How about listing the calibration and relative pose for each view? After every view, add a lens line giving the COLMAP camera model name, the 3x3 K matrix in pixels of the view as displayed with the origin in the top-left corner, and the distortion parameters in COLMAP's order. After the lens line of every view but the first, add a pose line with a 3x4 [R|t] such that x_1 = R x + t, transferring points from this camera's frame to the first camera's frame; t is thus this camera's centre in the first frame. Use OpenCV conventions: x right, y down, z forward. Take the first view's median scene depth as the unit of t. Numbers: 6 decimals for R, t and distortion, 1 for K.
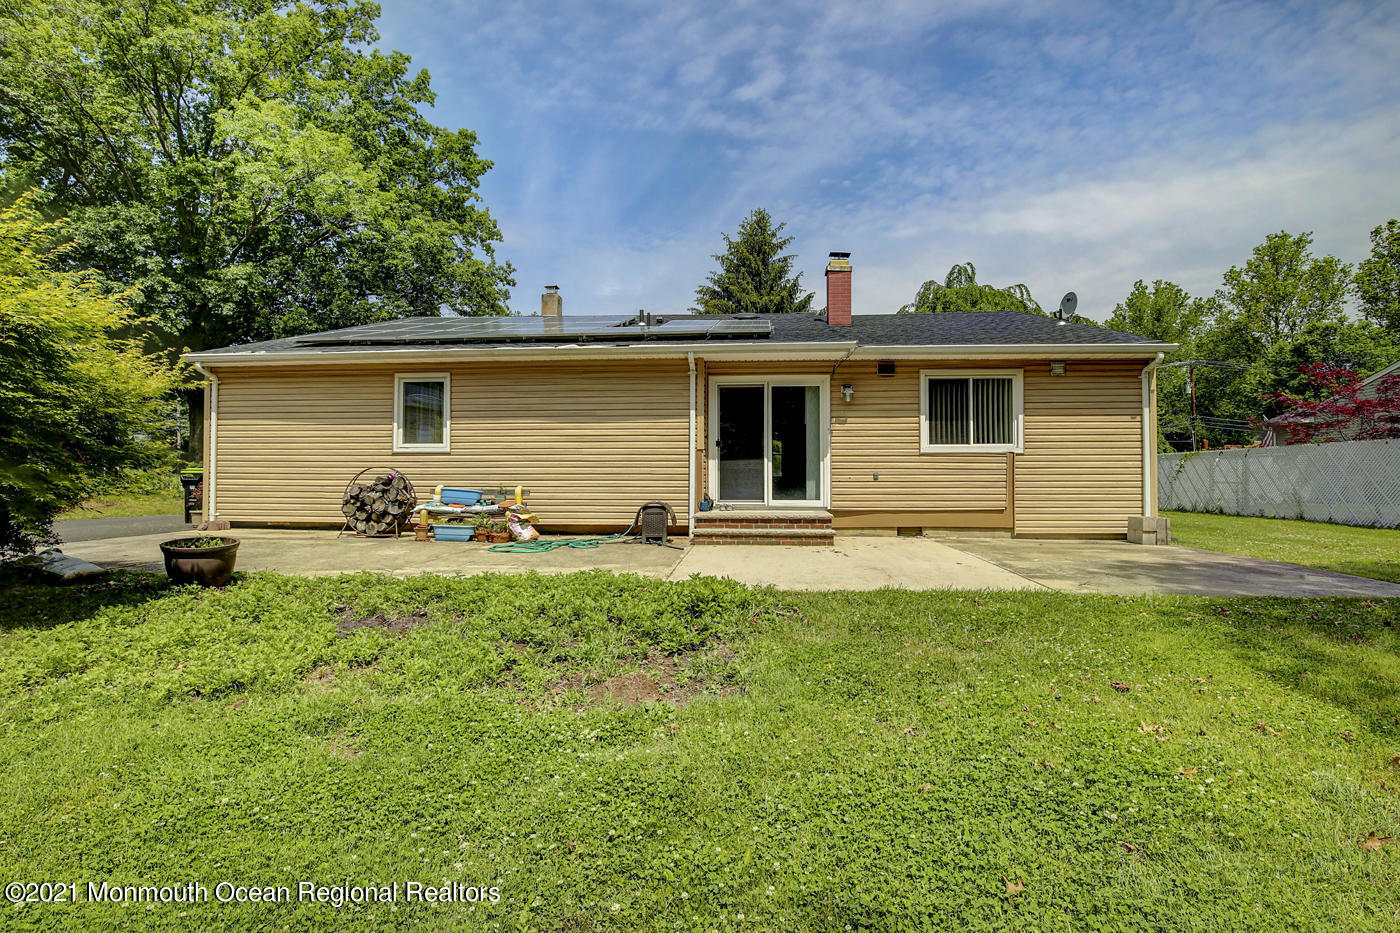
lens RADIAL K [[647.6, 0, 701.8], [0, 647.6, 468.0], [0, 0, 1]] dist [-0.025320, 0.001132]
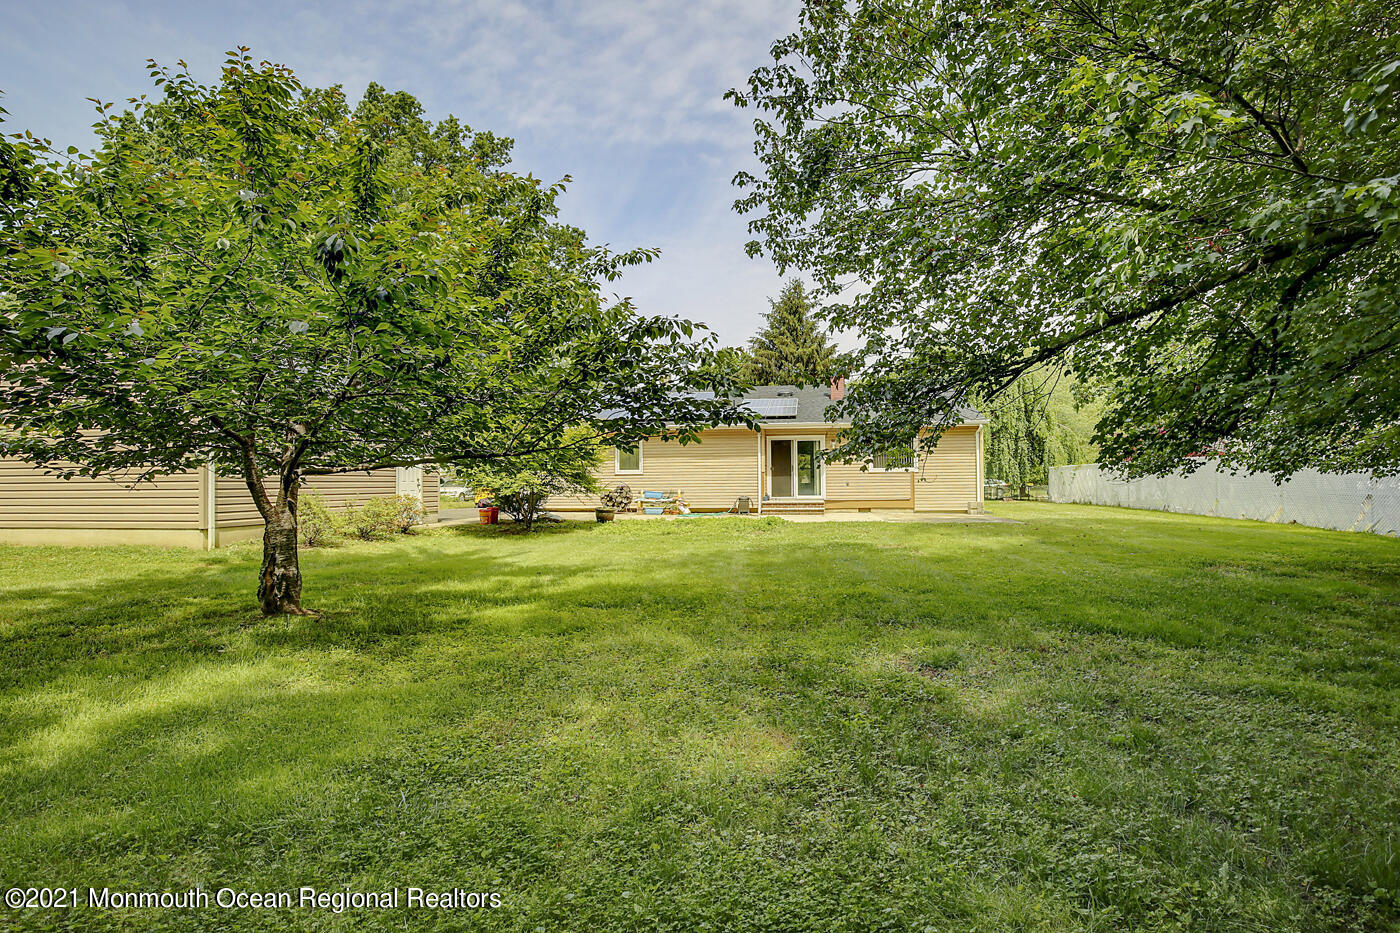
lens RADIAL K [[647.6, 0, 695.9], [0, 647.6, 471.2], [0, 0, 1]] dist [-0.025320, 0.001132]
pose [[0.997223, -0.009146, -0.073912, -0.063686], [0.009054, 0.999958, -0.001592, -0.028562], [0.073924, 0.000919, 0.997263, -1.076488]]
